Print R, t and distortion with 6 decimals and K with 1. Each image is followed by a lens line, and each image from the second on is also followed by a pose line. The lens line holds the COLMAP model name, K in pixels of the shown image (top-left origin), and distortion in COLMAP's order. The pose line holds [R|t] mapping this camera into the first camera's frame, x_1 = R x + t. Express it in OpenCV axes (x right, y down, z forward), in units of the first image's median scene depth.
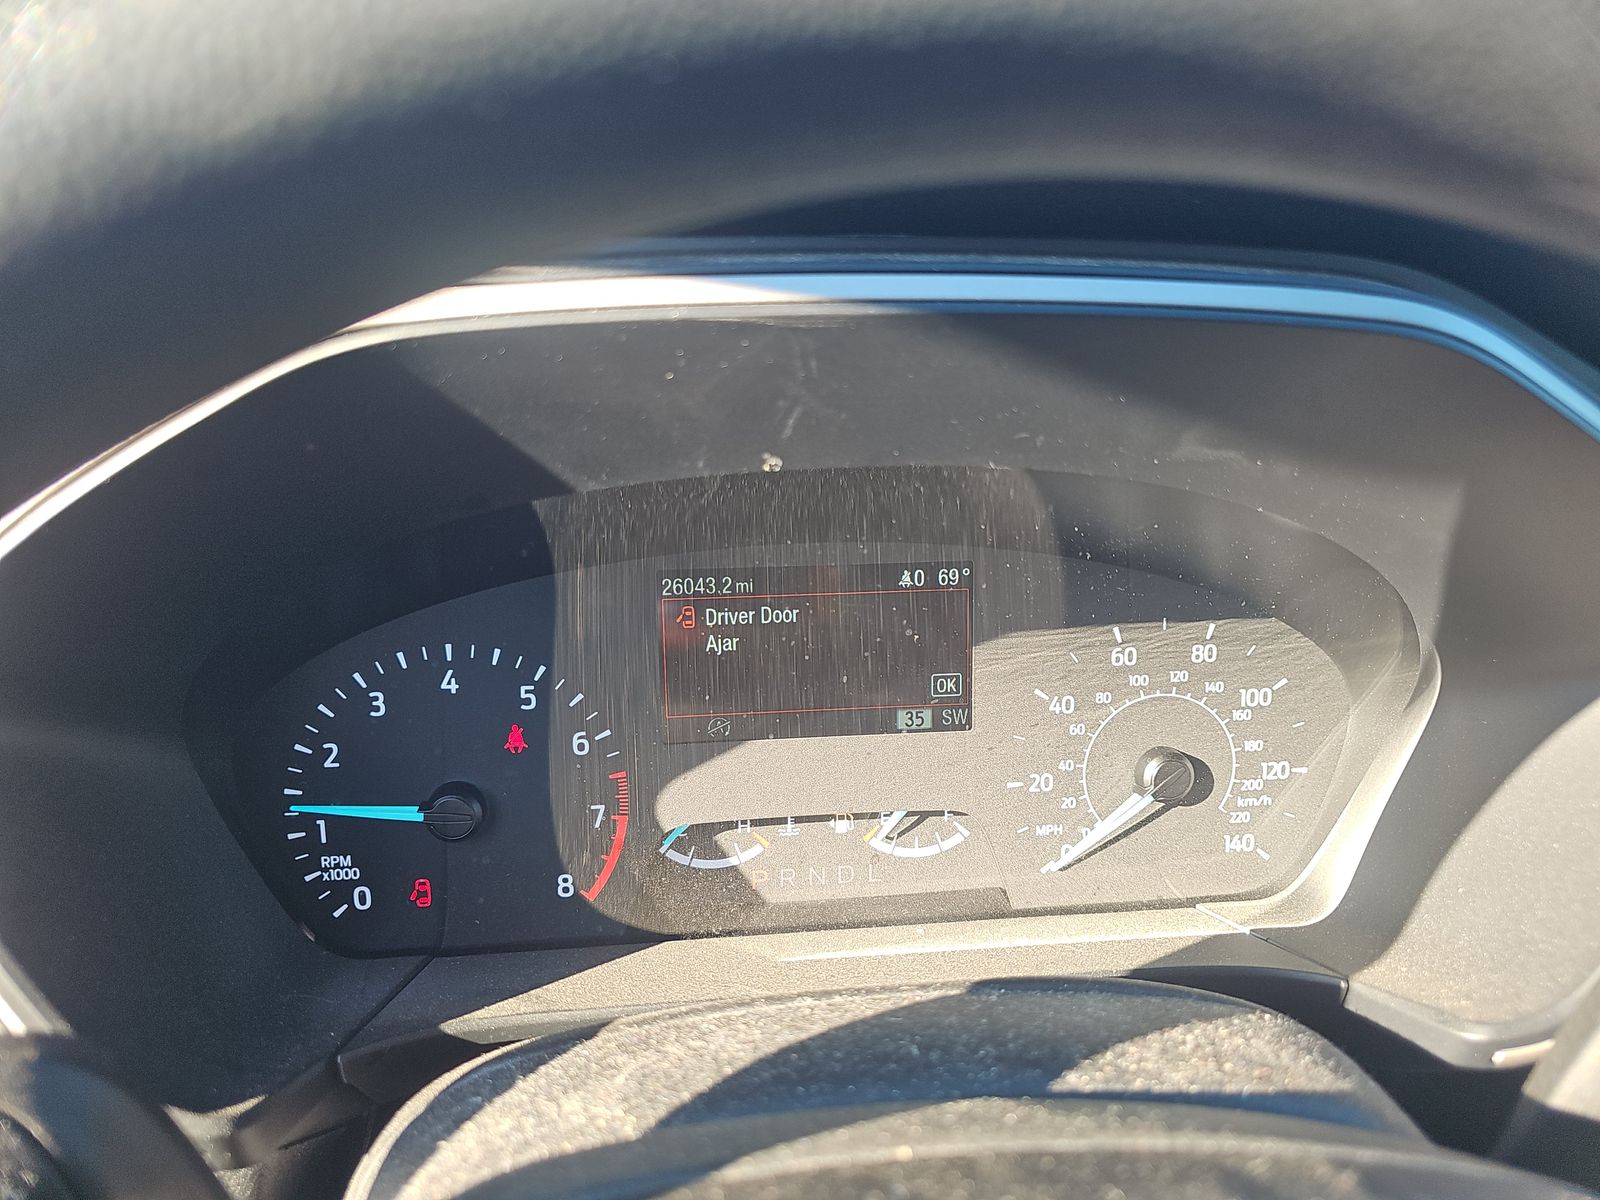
lens RADIAL K [[1046.9, 0, 800.0], [0, 1046.9, 600.0], [0, 0, 1]] dist [0.006593, 0.000761]
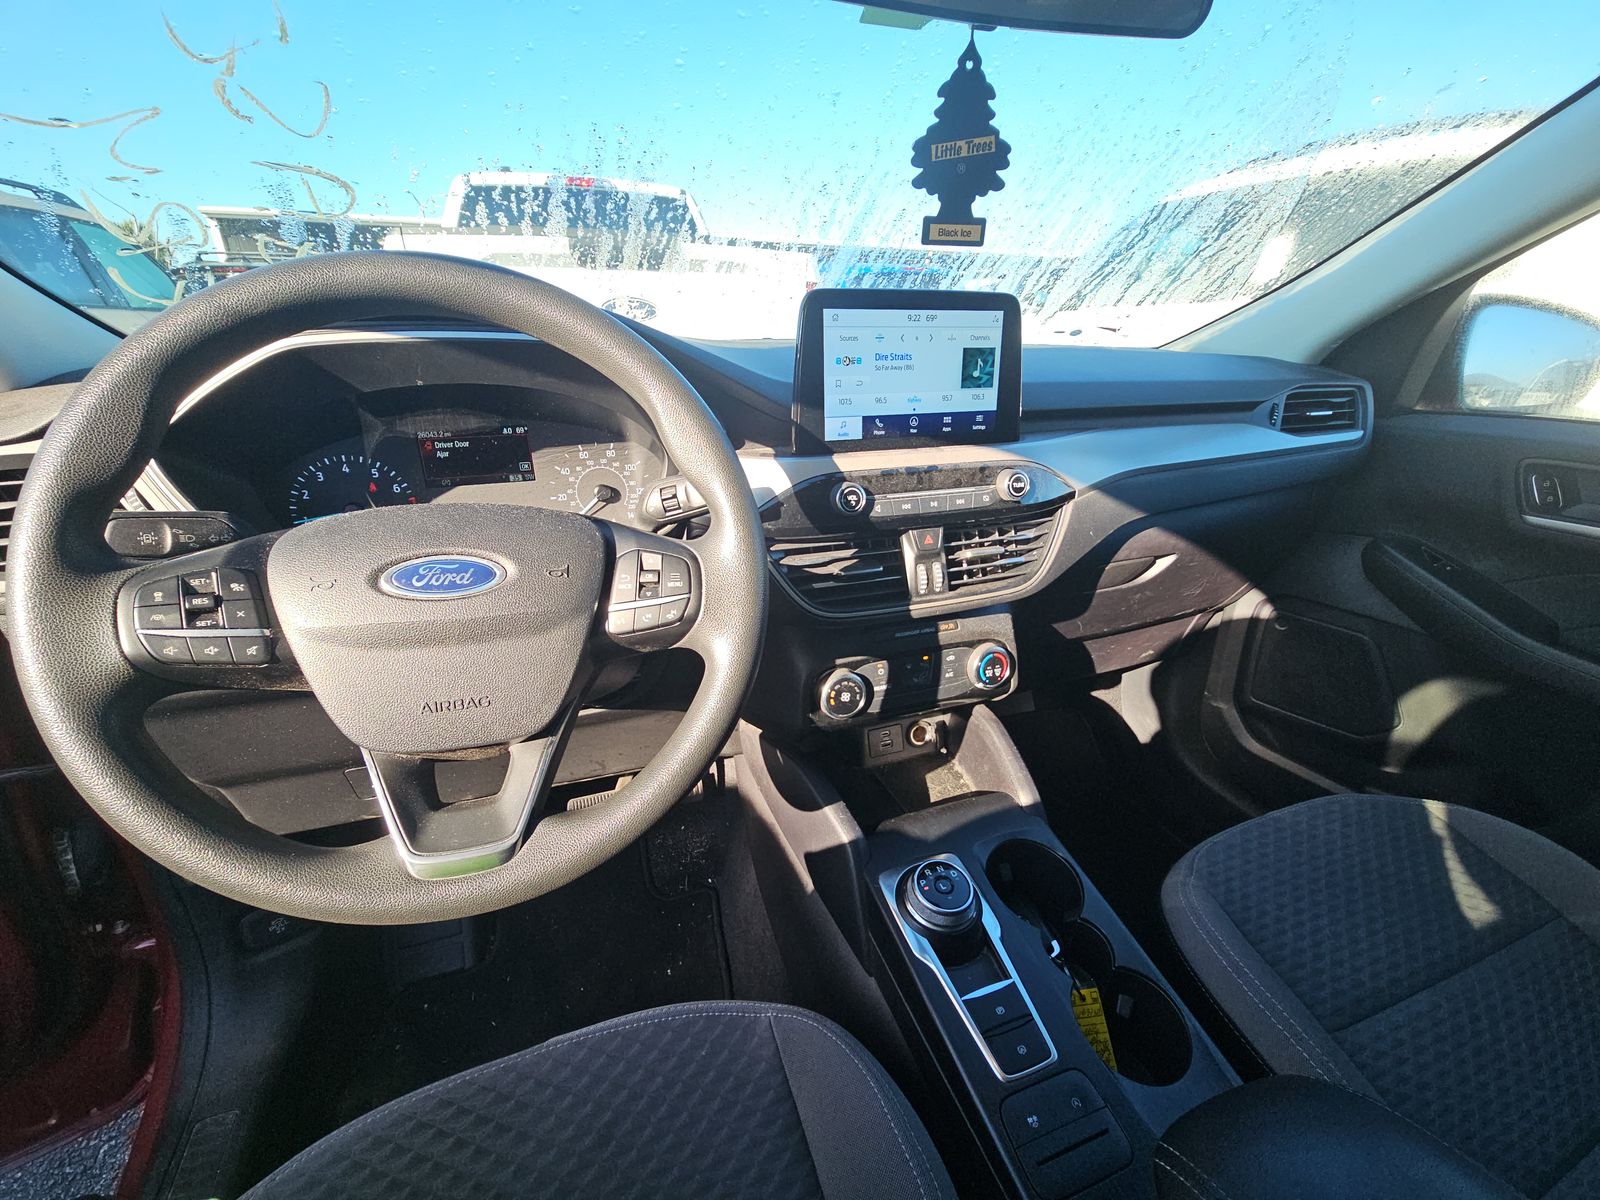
lens RADIAL K [[637.1, 0, 800.0], [0, 637.1, 600.0], [0, 0, 1]] dist [-0.000398, -0.000123]
pose [[0.976882, -0.084553, 0.196346, 0.535616], [0.065126, 0.992507, 0.103387, 0.334759], [-0.203617, -0.088210, 0.975069, -1.060834]]
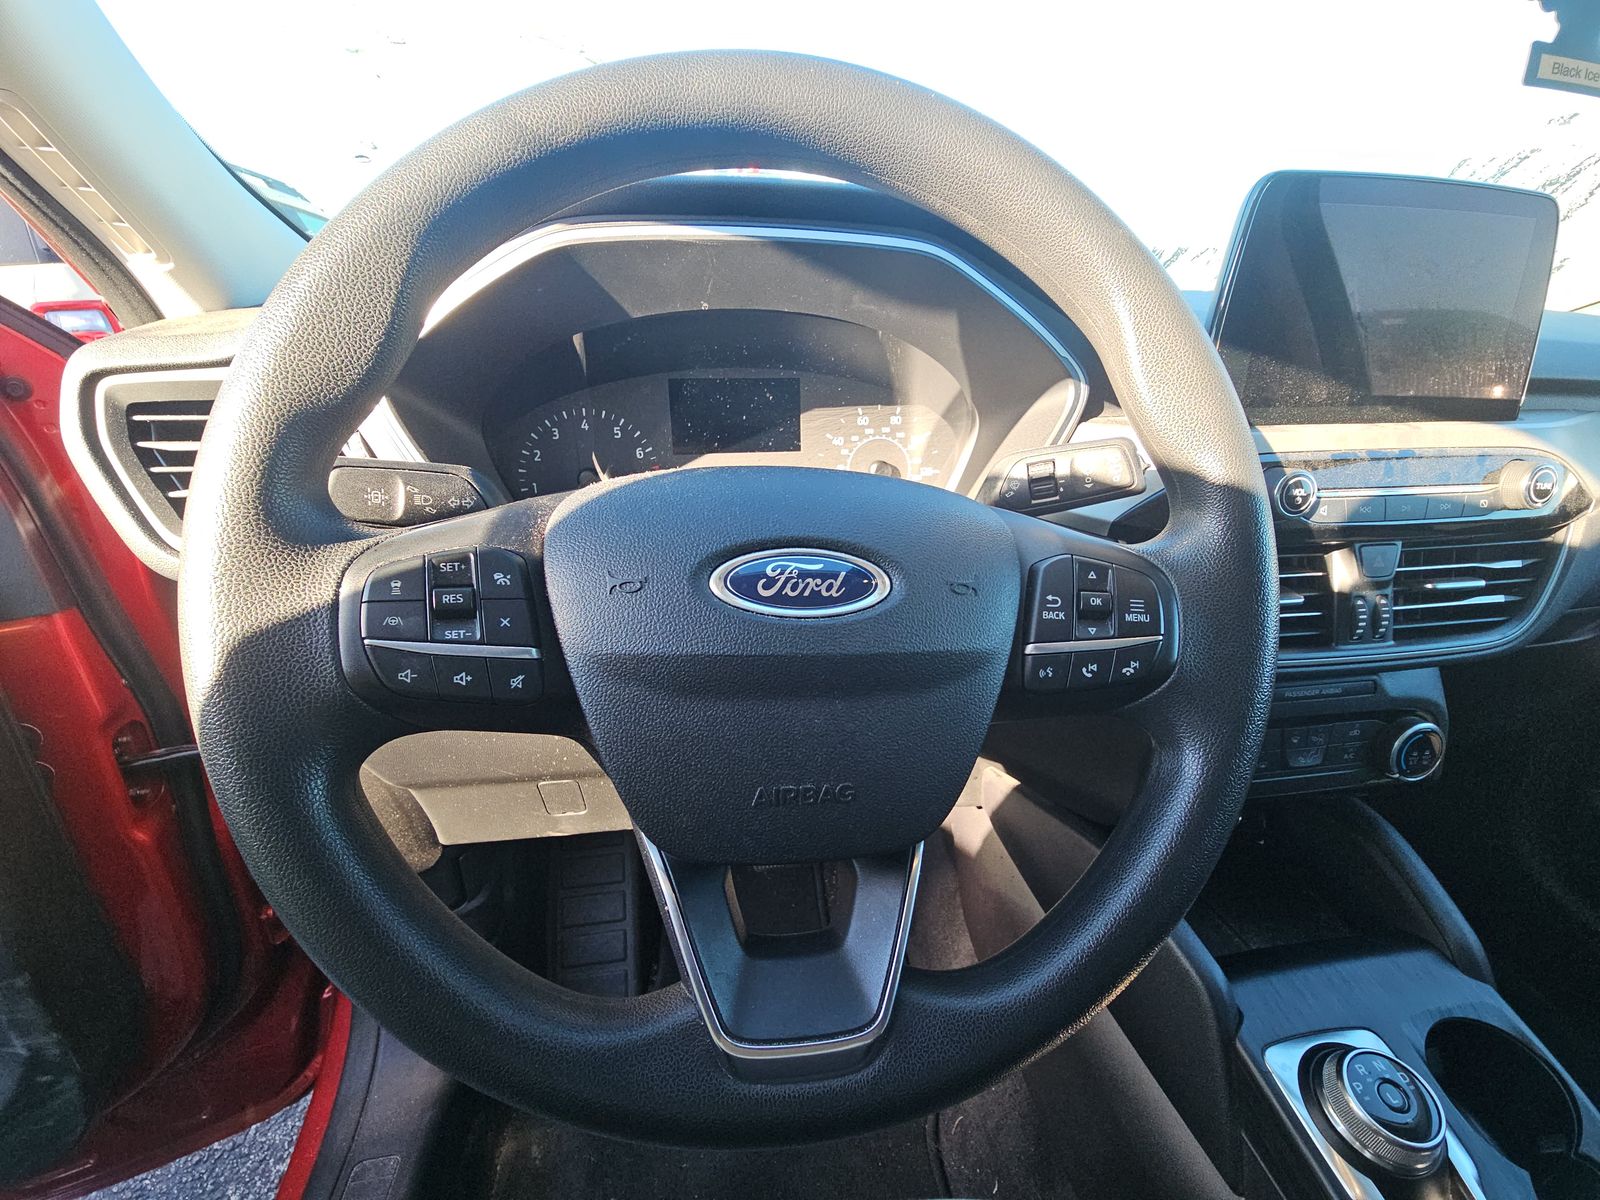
lens RADIAL K [[626.8, 0, 802.8], [0, 626.8, 591.0], [0, 0, 1]] dist [0.016320, -0.013815]
pose [[0.999182, -0.010203, 0.039132, 0.107617], [0.006530, 0.995657, 0.092872, 0.314149], [-0.039910, -0.092540, 0.994909, -0.492545]]
